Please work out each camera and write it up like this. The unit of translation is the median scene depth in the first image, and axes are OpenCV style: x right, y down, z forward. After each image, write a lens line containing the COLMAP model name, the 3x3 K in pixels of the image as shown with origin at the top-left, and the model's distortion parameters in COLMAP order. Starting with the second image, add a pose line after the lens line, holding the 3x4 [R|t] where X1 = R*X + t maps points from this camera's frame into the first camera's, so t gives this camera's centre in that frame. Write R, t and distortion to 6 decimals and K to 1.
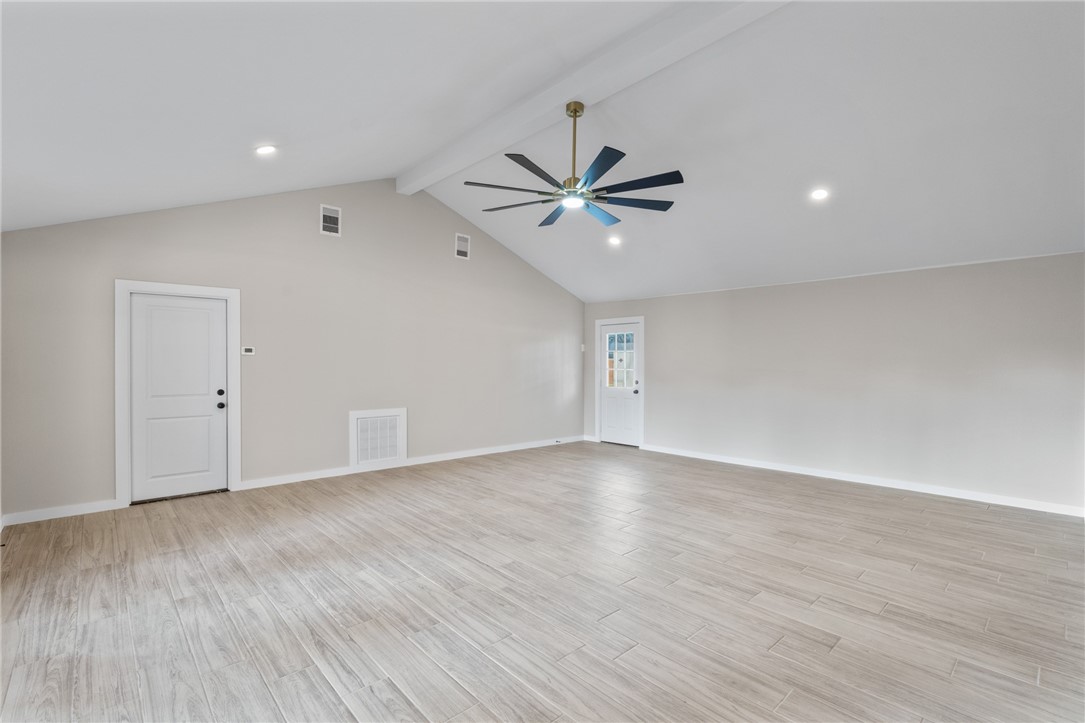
lens RADIAL K [[488.5, 0, 536.5], [0, 488.5, 364.9], [0, 0, 1]] dist [-0.005632, -0.000935]
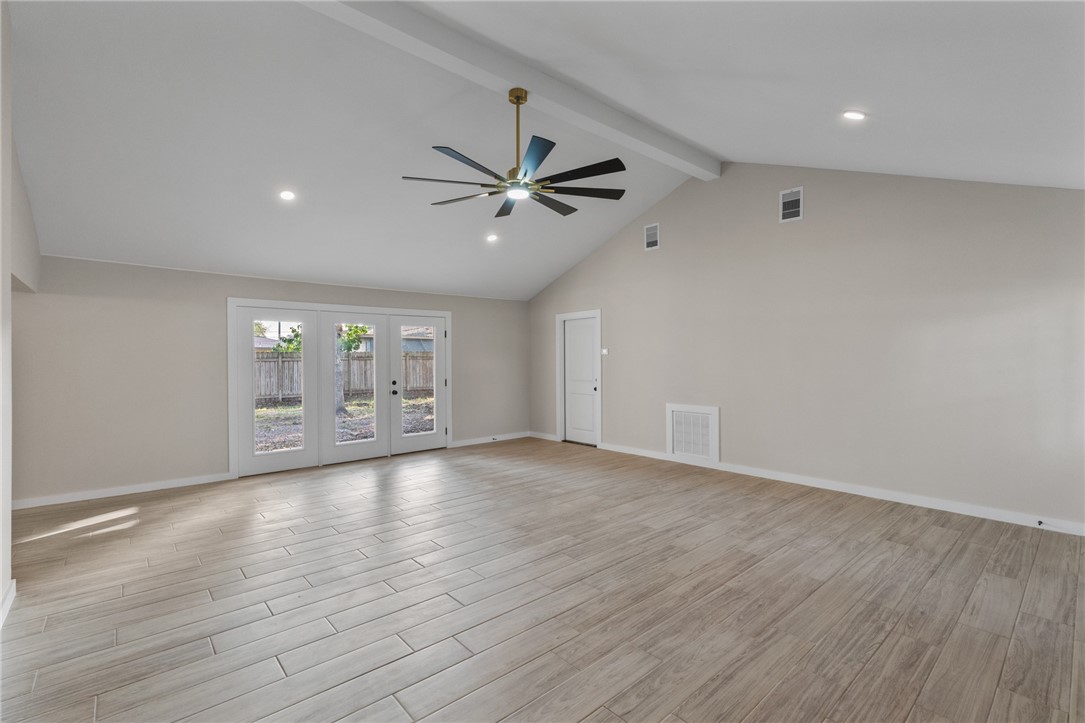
lens RADIAL K [[488.5, 0, 536.6], [0, 488.5, 368.3], [0, 0, 1]] dist [-0.005632, -0.000935]
pose [[-0.026757, 0.012558, -0.999563, 0.841209], [0.001666, 0.999920, 0.012518, 0.003275], [0.999641, -0.001330, -0.026776, 0.866366]]
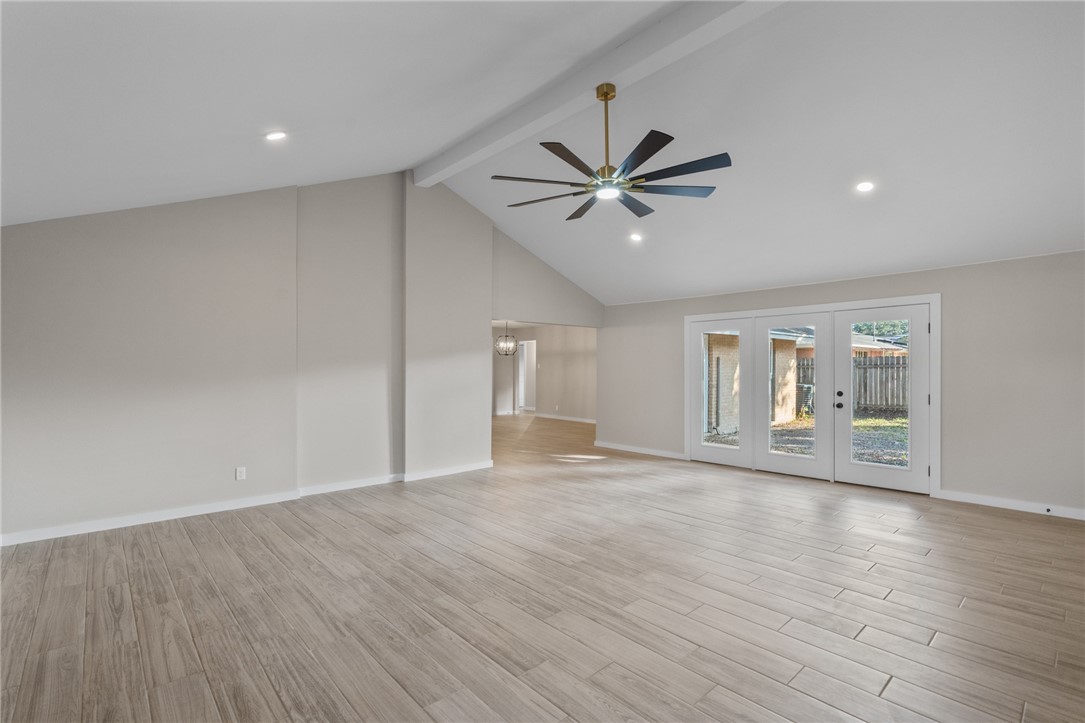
lens RADIAL K [[488.5, 0, 536.0], [0, 488.5, 369.4], [0, 0, 1]] dist [-0.005632, -0.000935]
pose [[-0.999954, -0.003422, 0.008932, 0.163190], [-0.003335, 0.999948, 0.009645, -0.005039], [-0.008964, 0.009615, -0.999914, 1.575173]]
